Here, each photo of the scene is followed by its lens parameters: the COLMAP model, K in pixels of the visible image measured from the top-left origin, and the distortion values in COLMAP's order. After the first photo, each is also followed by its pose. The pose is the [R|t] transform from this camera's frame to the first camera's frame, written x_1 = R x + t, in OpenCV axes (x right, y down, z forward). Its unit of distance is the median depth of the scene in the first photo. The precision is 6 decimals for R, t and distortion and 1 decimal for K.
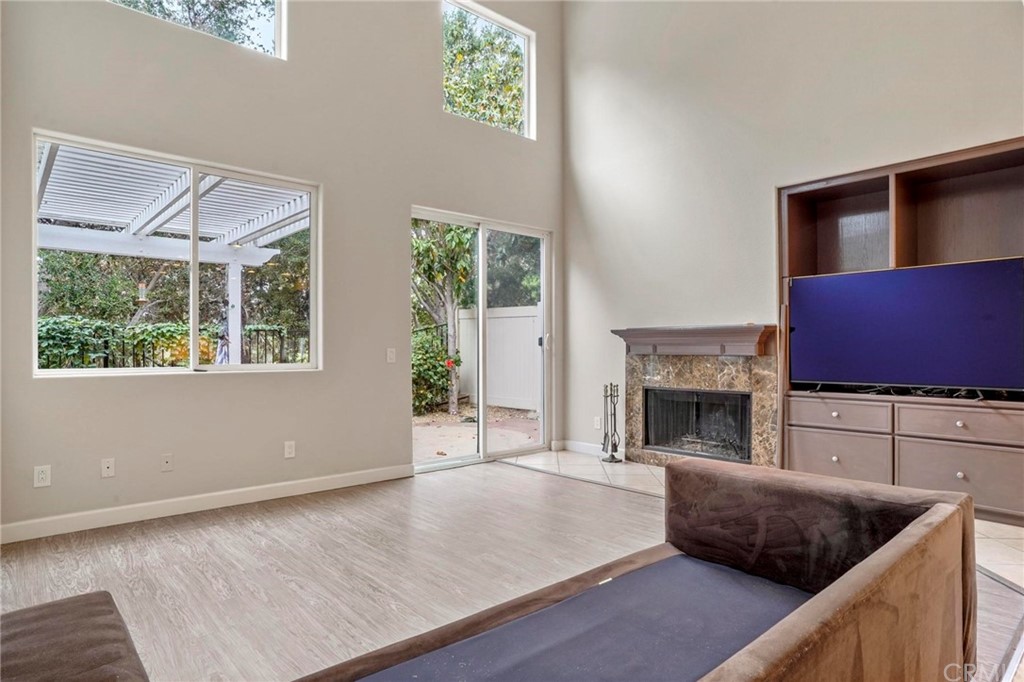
lens RADIAL K [[581.7, 0, 516.9], [0, 581.7, 345.2], [0, 0, 1]] dist [-0.070470, 0.067685]
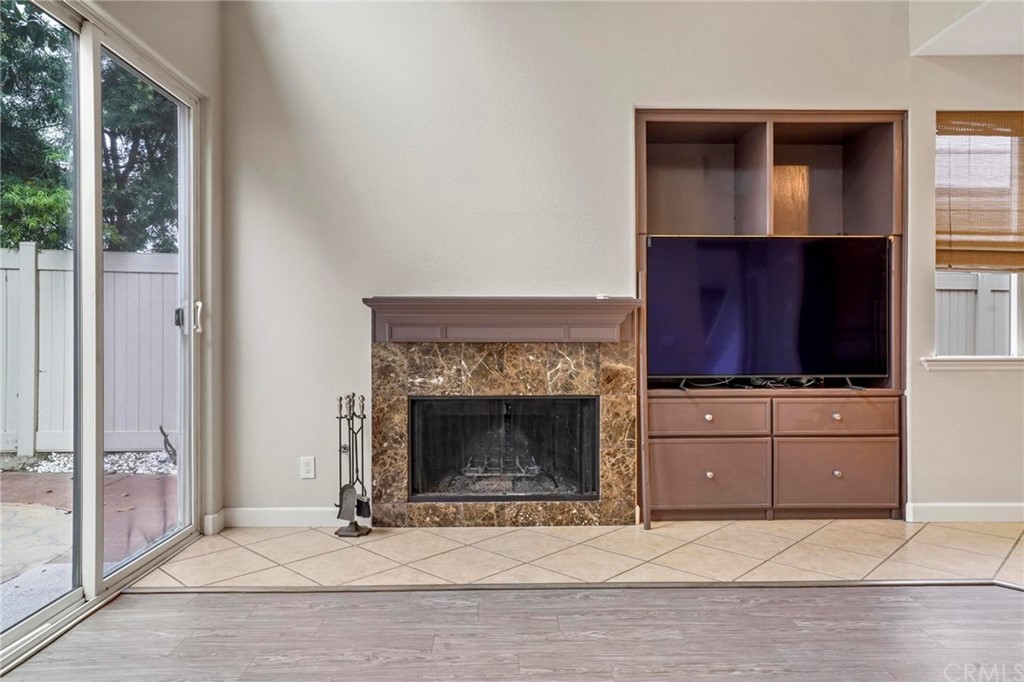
lens RADIAL K [[640.1, 0, 497.5], [0, 640.1, 338.3], [0, 0, 1]] dist [-0.004608, 0.000217]
pose [[0.651293, 0.004783, 0.758812, -0.237942], [-0.003824, 0.999988, -0.003022, 0.014919], [-0.758817, -0.000933, 0.651303, 0.546404]]
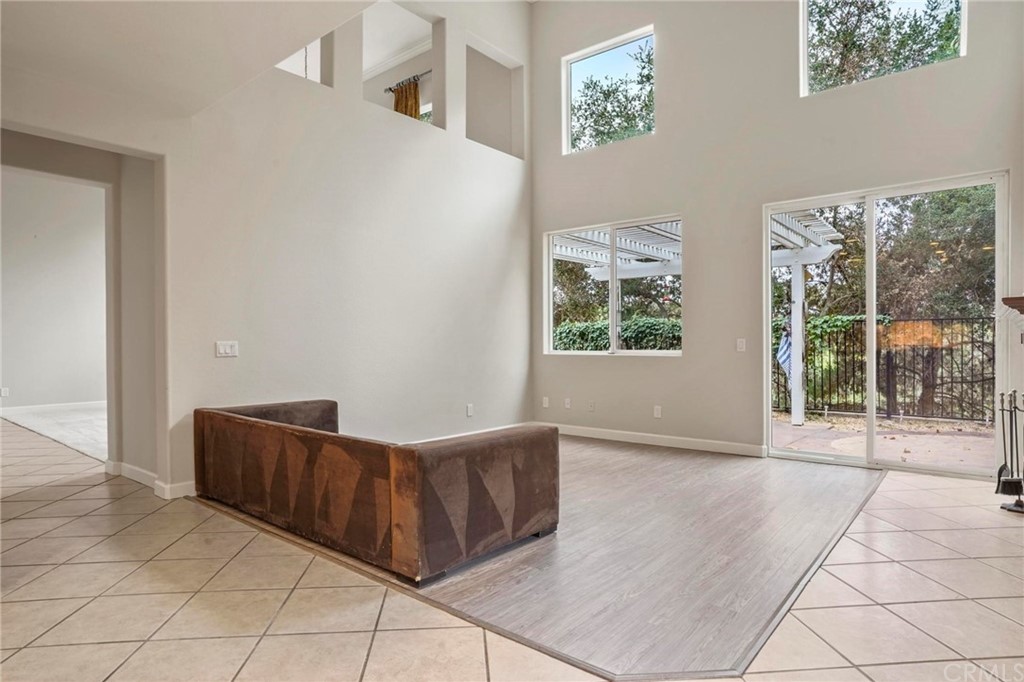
lens RADIAL K [[581.7, 0, 516.9], [0, 581.7, 345.2], [0, 0, 1]] dist [-0.070470, 0.067685]
pose [[0.156708, 0.011373, -0.987580, 0.800466], [0.007272, 0.999893, 0.012669, 0.000966], [0.987618, -0.009167, 0.156608, 0.387026]]
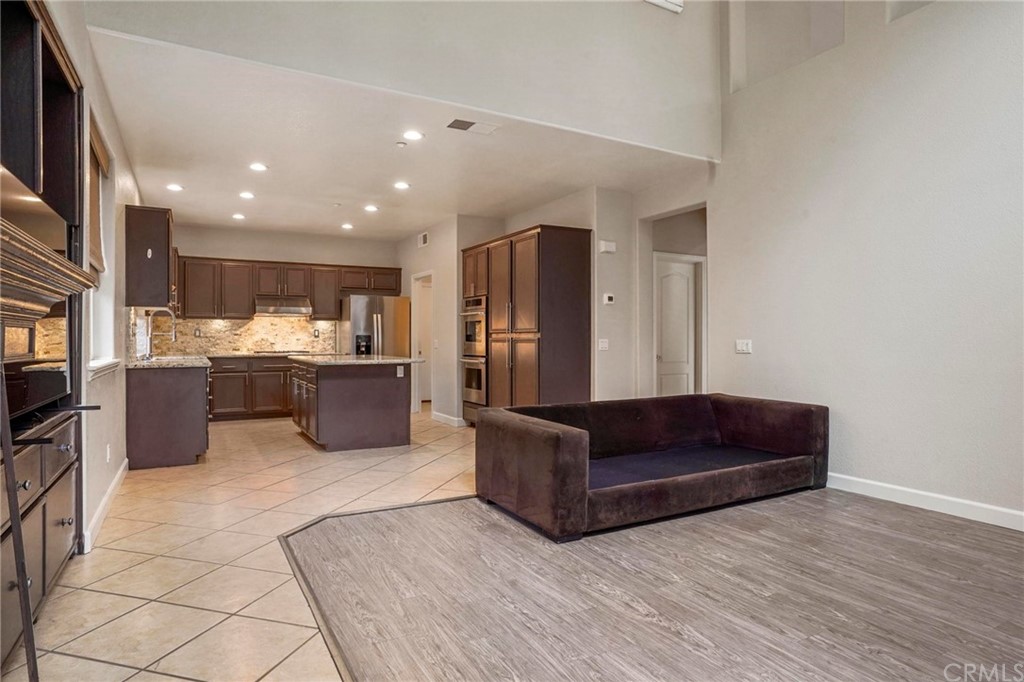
lens RADIAL K [[578.8, 0, 509.1], [0, 578.8, 338.1], [0, 0, 1]] dist [-0.026947, 0.000566]
pose [[-0.975761, 0.003407, 0.218812, 0.073891], [0.002192, 0.999981, -0.005798, 0.005079], [-0.218827, -0.005178, -0.975750, 1.147447]]
